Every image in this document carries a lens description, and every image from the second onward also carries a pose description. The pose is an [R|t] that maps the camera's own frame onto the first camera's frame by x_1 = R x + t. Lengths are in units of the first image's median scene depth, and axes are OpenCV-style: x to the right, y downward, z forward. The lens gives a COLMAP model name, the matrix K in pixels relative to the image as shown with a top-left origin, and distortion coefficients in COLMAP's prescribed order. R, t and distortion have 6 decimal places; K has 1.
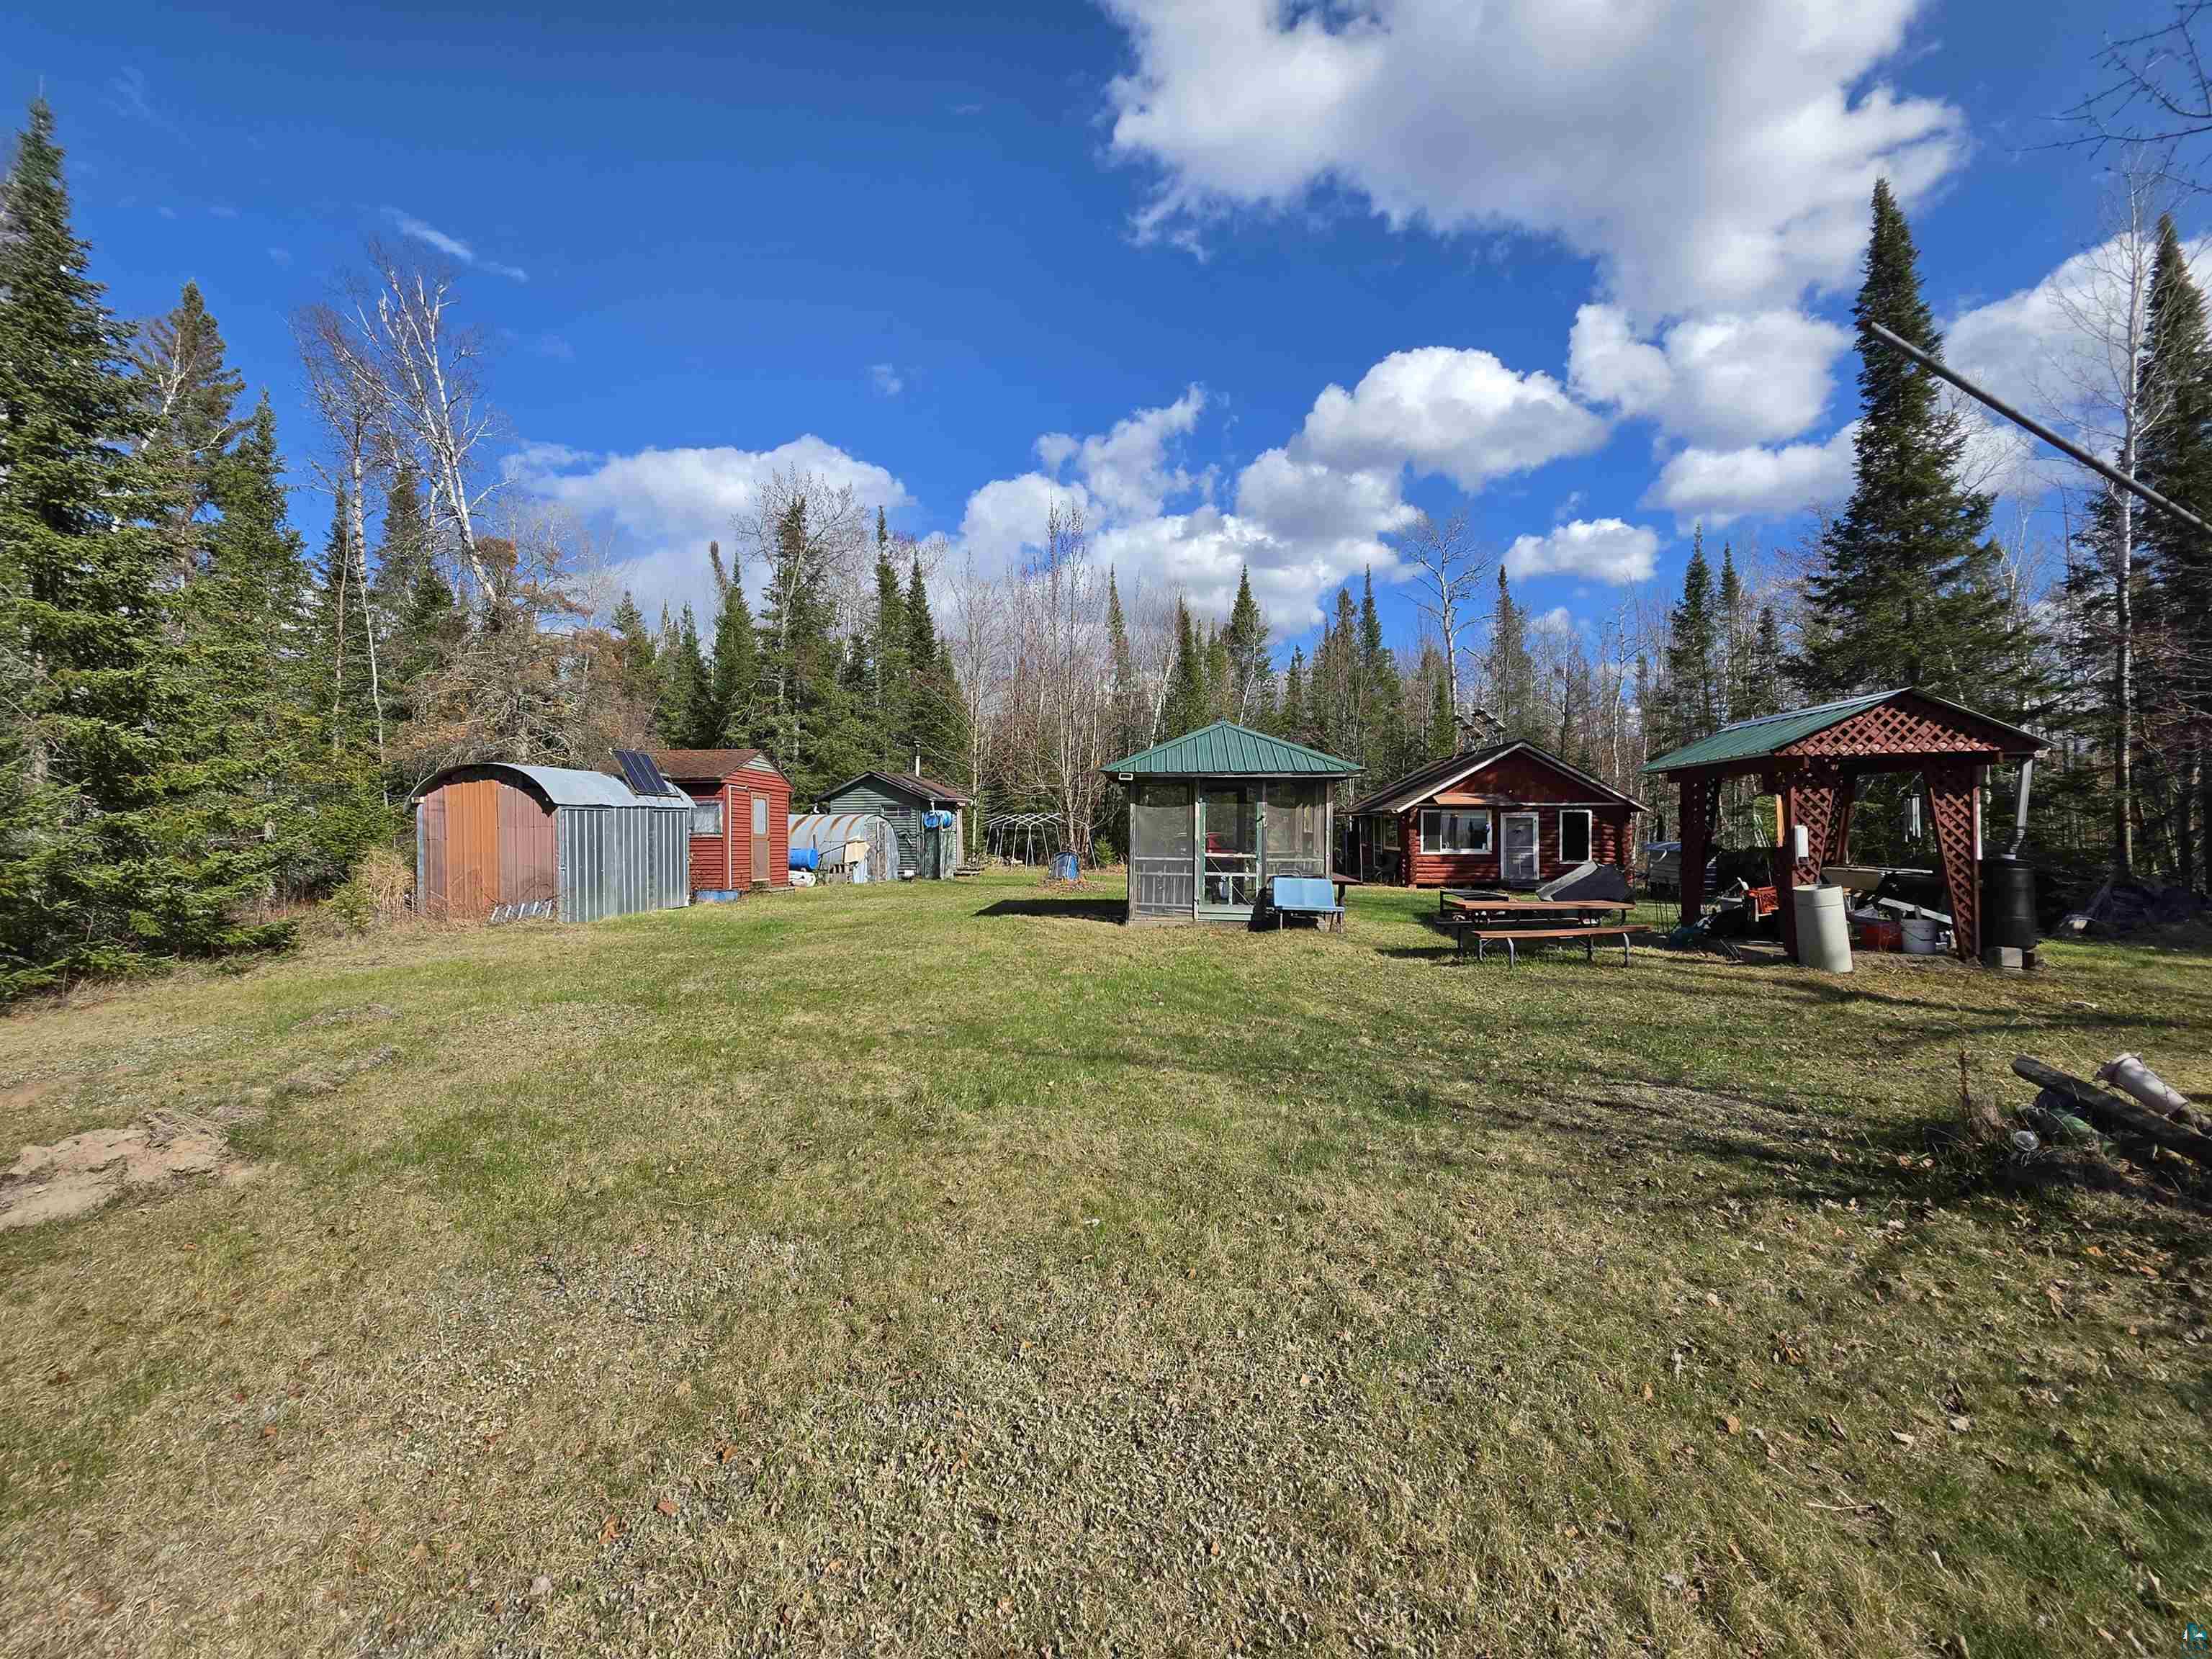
lens RADIAL K [[881.8, 0, 1103.4], [0, 881.8, 812.8], [0, 0, 1]] dist [-0.003225, 0.000036]
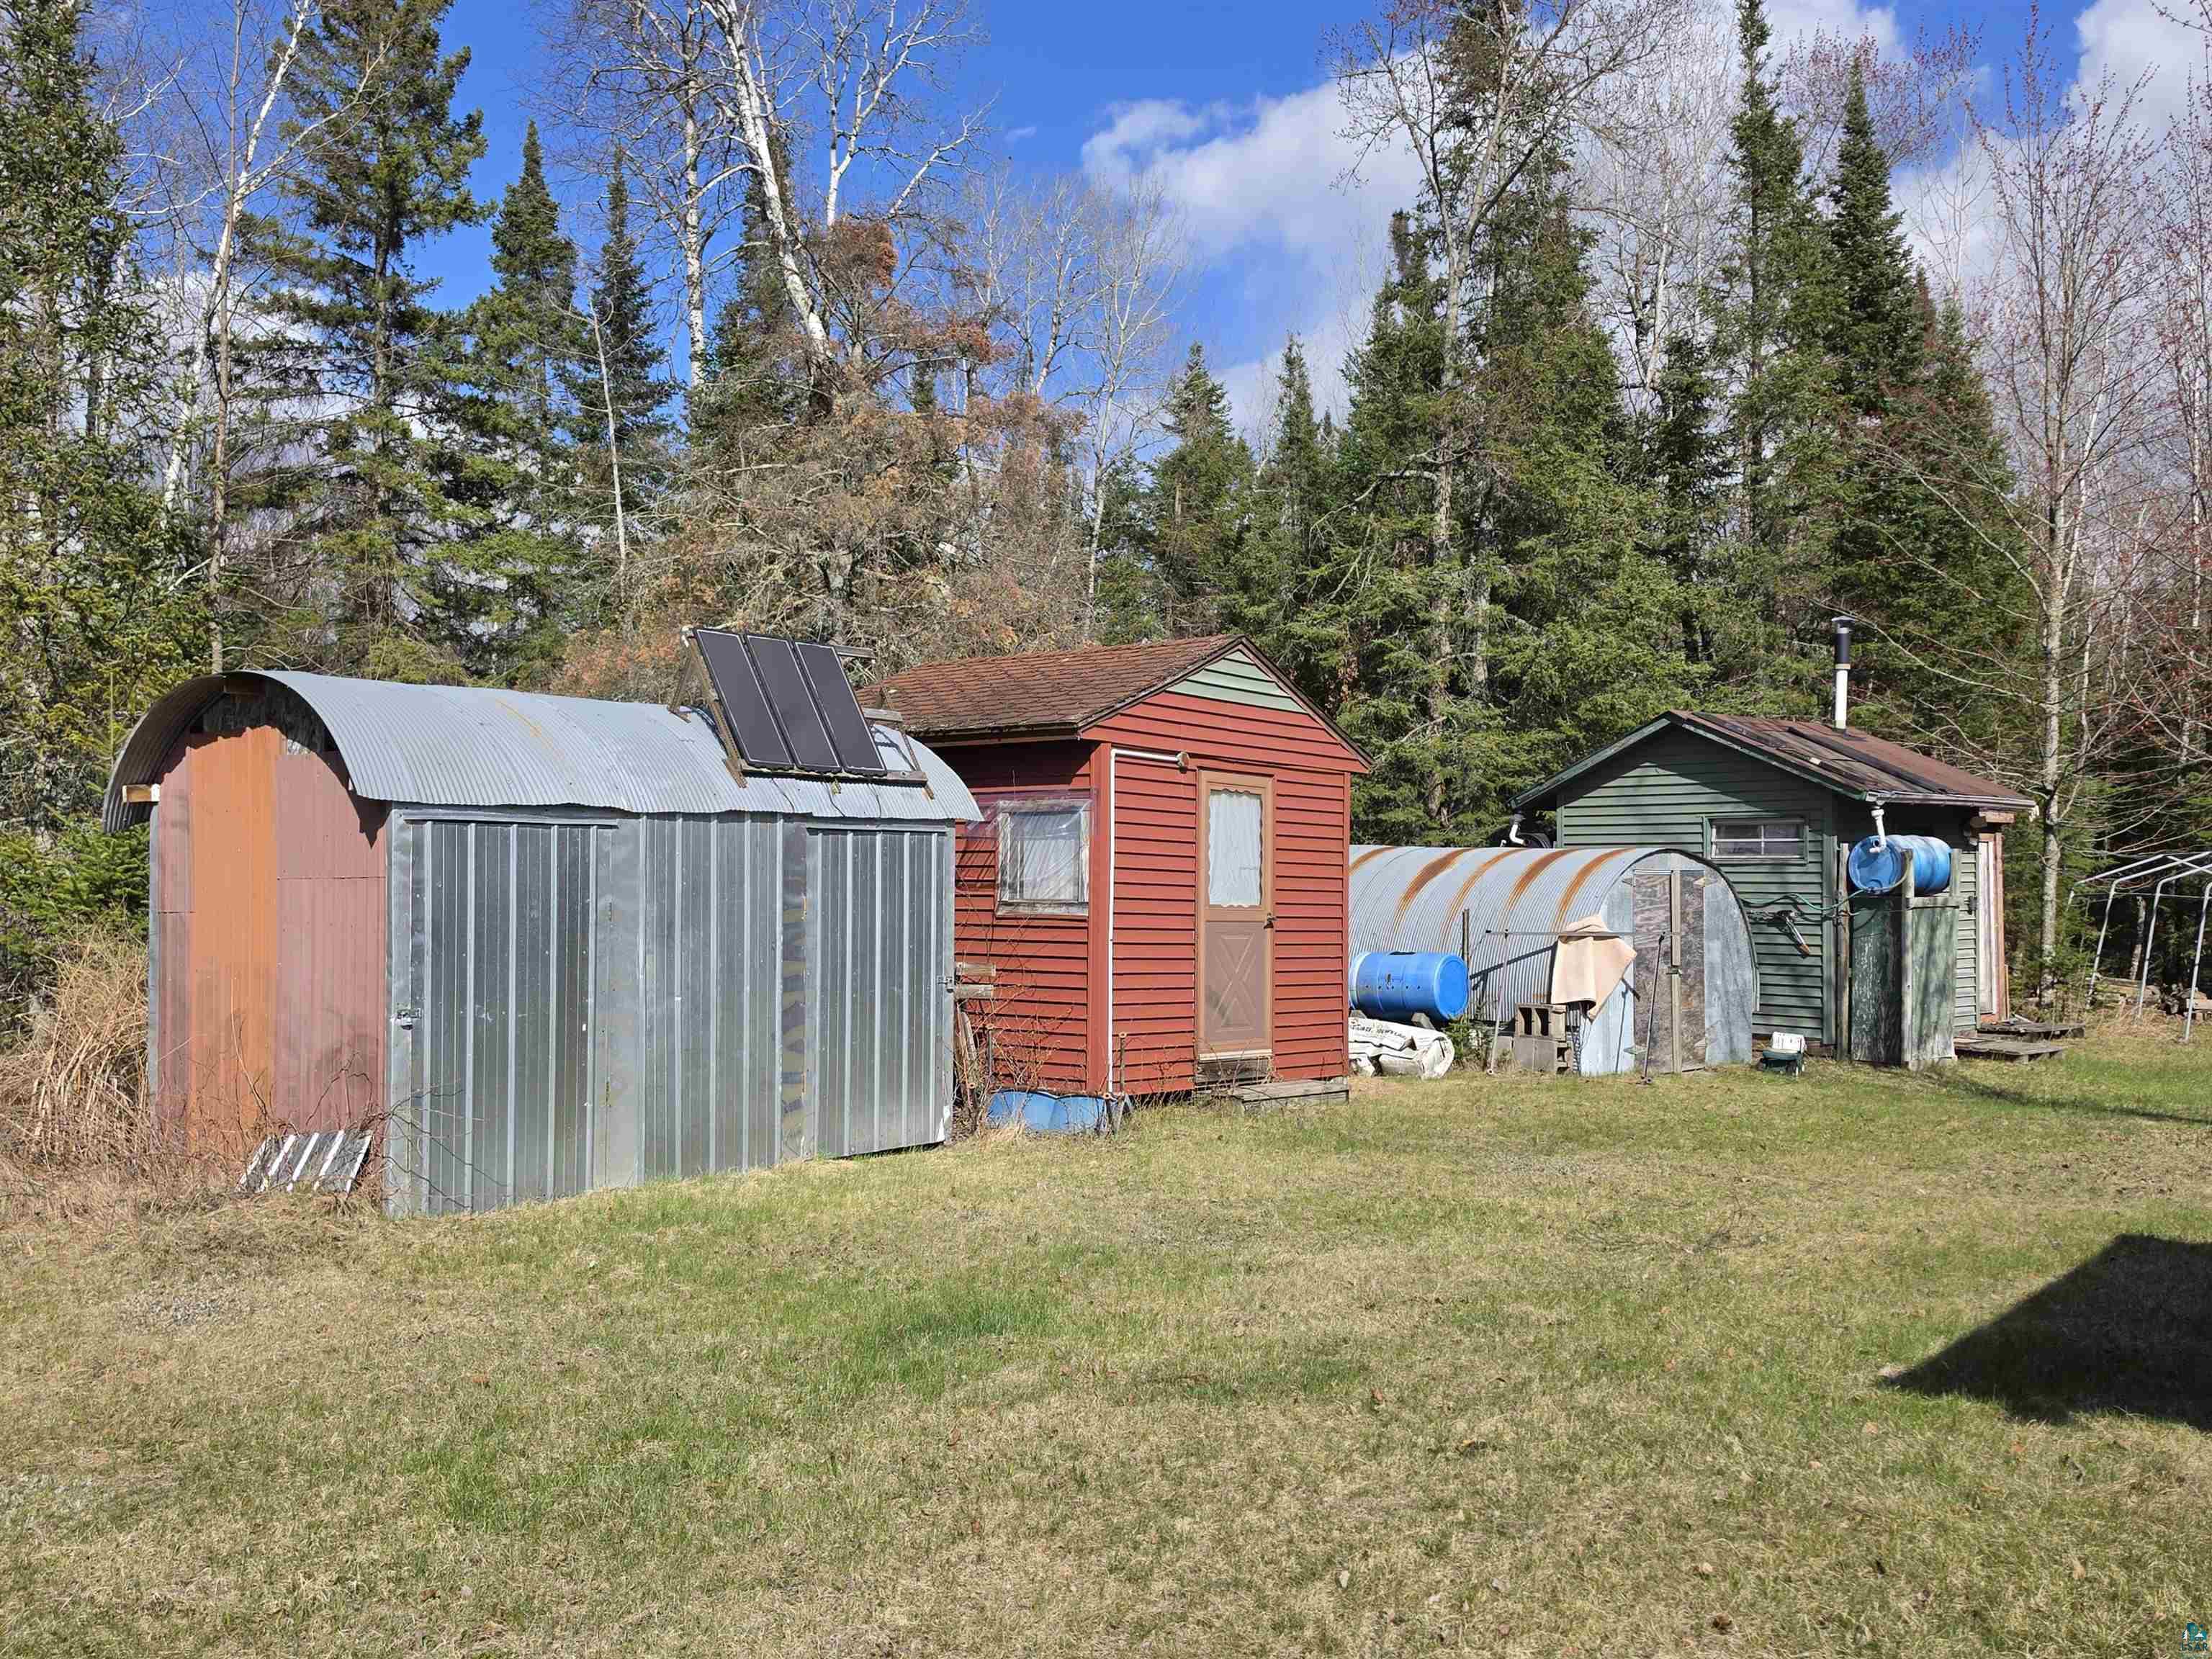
lens RADIAL K [[1871.2, 0, 1106.0], [0, 1871.2, 829.5], [0, 0, 1]] dist [0.009585, 0.001860]
pose [[0.806139, 0.001581, -0.591725, -0.031329], [-0.006629, 0.999958, -0.006360, 0.000899], [0.591690, 0.009049, 0.806115, 0.370983]]
